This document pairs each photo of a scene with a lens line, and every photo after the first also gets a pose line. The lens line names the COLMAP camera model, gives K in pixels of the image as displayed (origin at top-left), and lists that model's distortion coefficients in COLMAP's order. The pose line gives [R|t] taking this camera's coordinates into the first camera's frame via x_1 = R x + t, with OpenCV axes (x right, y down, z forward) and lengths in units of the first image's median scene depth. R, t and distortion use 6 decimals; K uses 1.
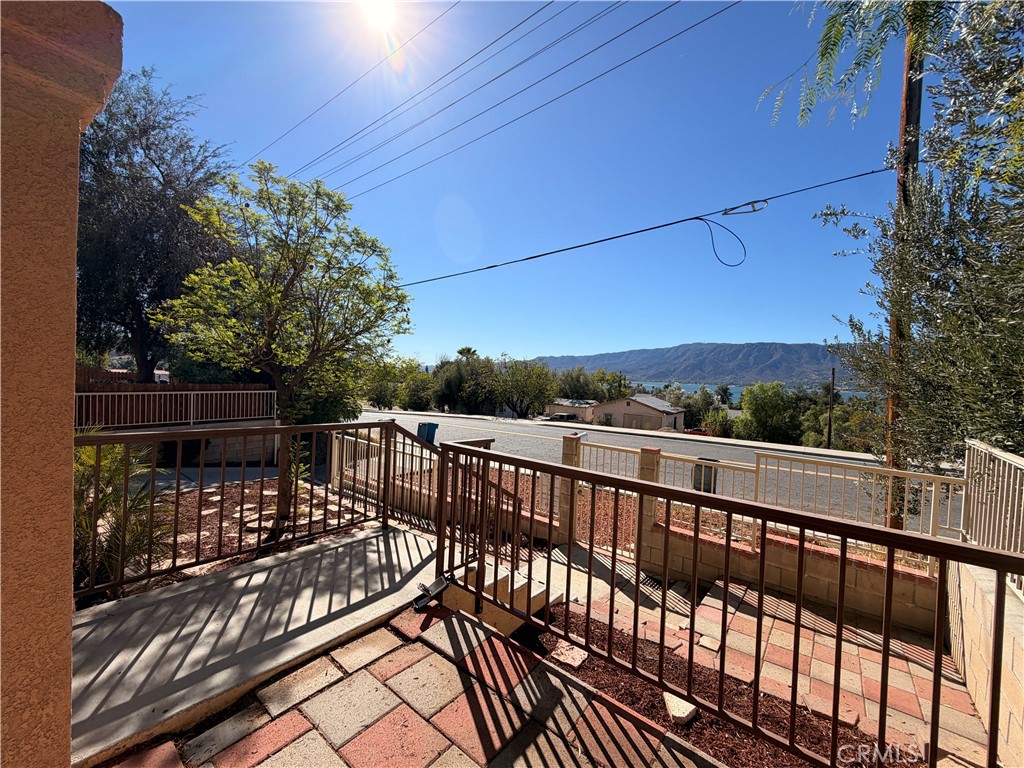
lens RADIAL K [[408.6, 0, 508.2], [0, 408.6, 384.5], [0, 0, 1]] dist [-0.000413, 0.000364]
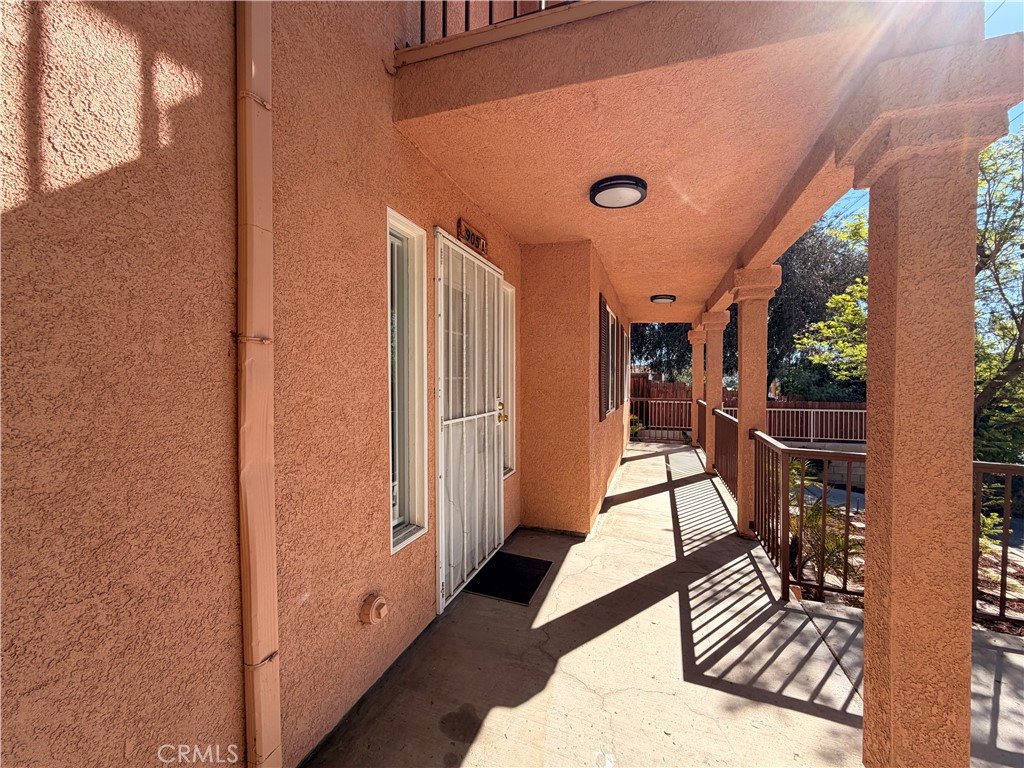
lens RADIAL K [[408.6, 0, 509.7], [0, 408.6, 384.3], [0, 0, 1]] dist [-0.000413, 0.000364]
pose [[0.326118, -0.024941, -0.945000, -0.074791], [-0.013517, 0.999427, -0.031042, -0.004641], [0.945232, 0.022897, 0.325594, -0.074548]]
